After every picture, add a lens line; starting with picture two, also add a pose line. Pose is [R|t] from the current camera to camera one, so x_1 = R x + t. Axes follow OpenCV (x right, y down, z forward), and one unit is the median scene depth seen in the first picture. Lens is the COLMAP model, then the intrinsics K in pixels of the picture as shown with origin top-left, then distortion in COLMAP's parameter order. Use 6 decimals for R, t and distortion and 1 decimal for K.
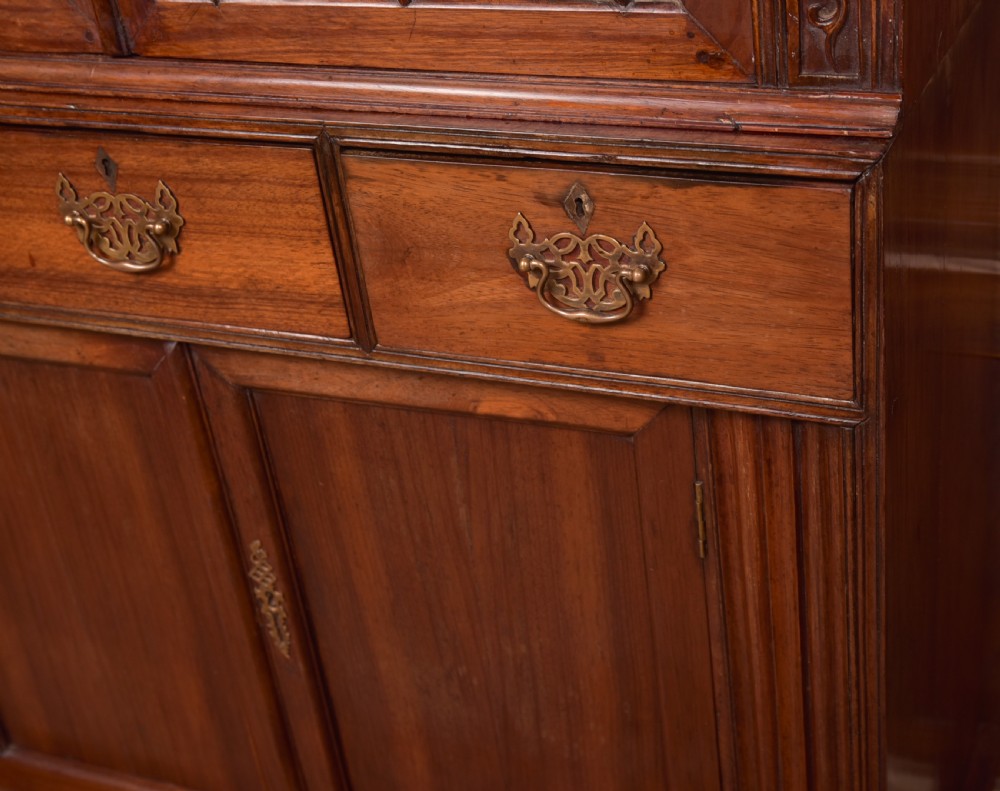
lens RADIAL K [[1573.7, 0, 612.6], [0, 1573.7, 393.9], [0, 0, 1]] dist [0.029893, 0.047591]
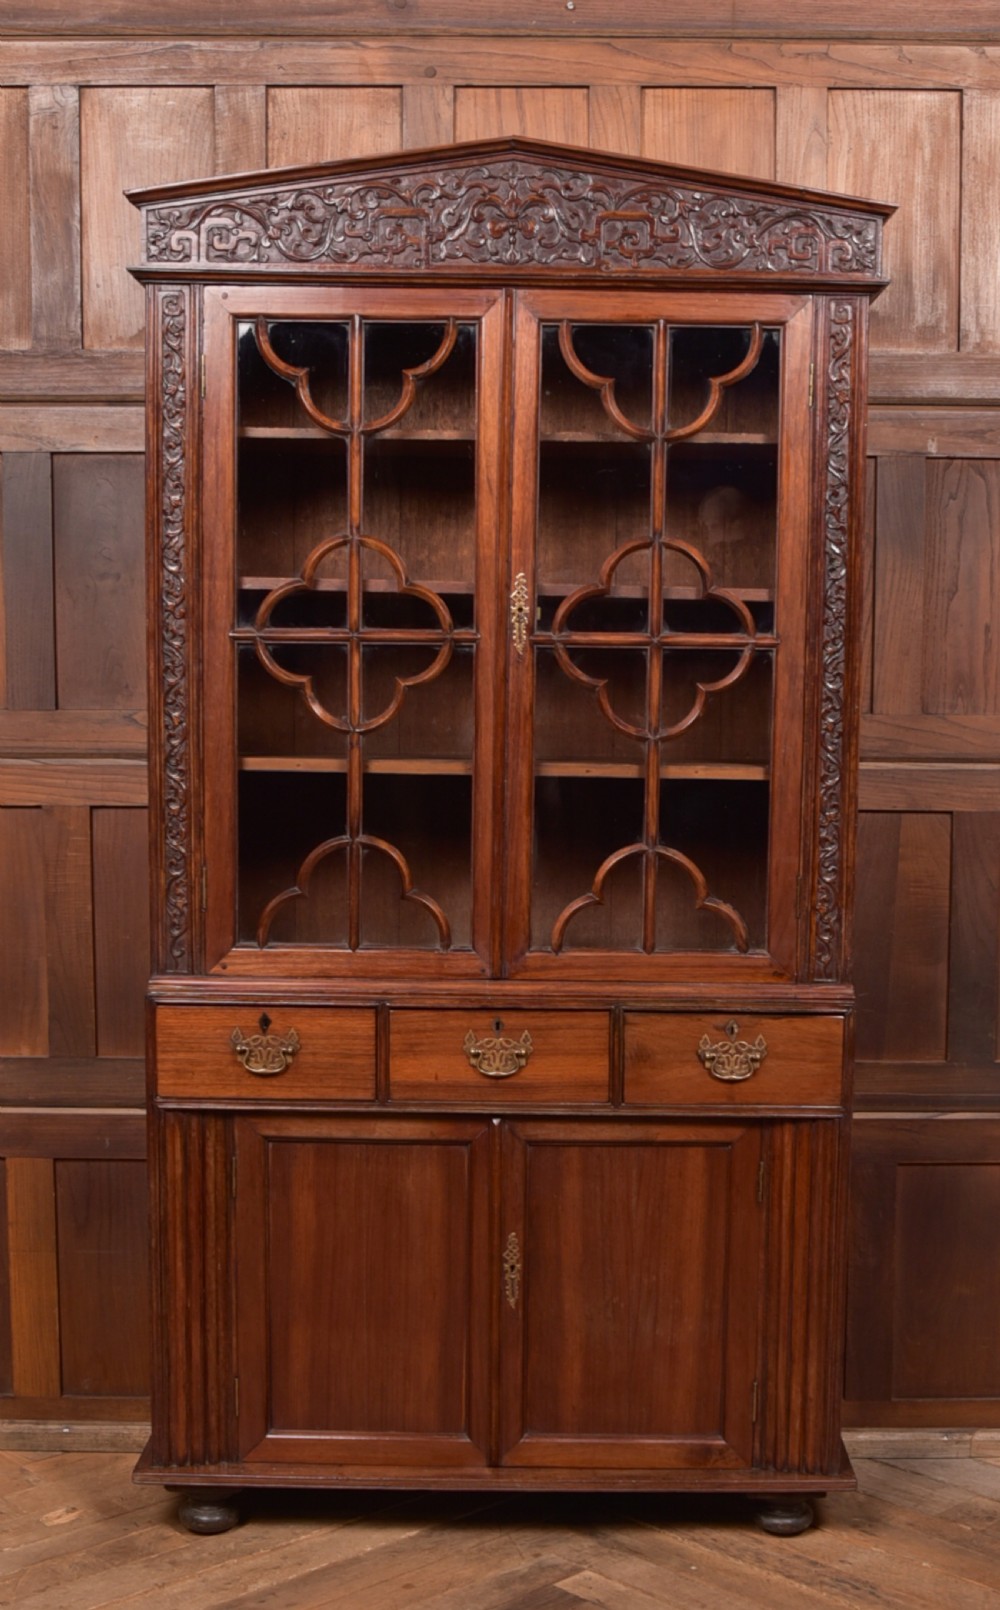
lens RADIAL K [[2138.7, 0, 582.9], [0, 2138.7, 911.0], [0, 0, 1]] dist [-0.121597, 0.126822]
pose [[0.919297, 0.060963, 0.388814, -1.405688], [0.104552, 0.914603, -0.390602, 0.902038], [-0.379423, 0.399730, 0.834418, -1.620445]]
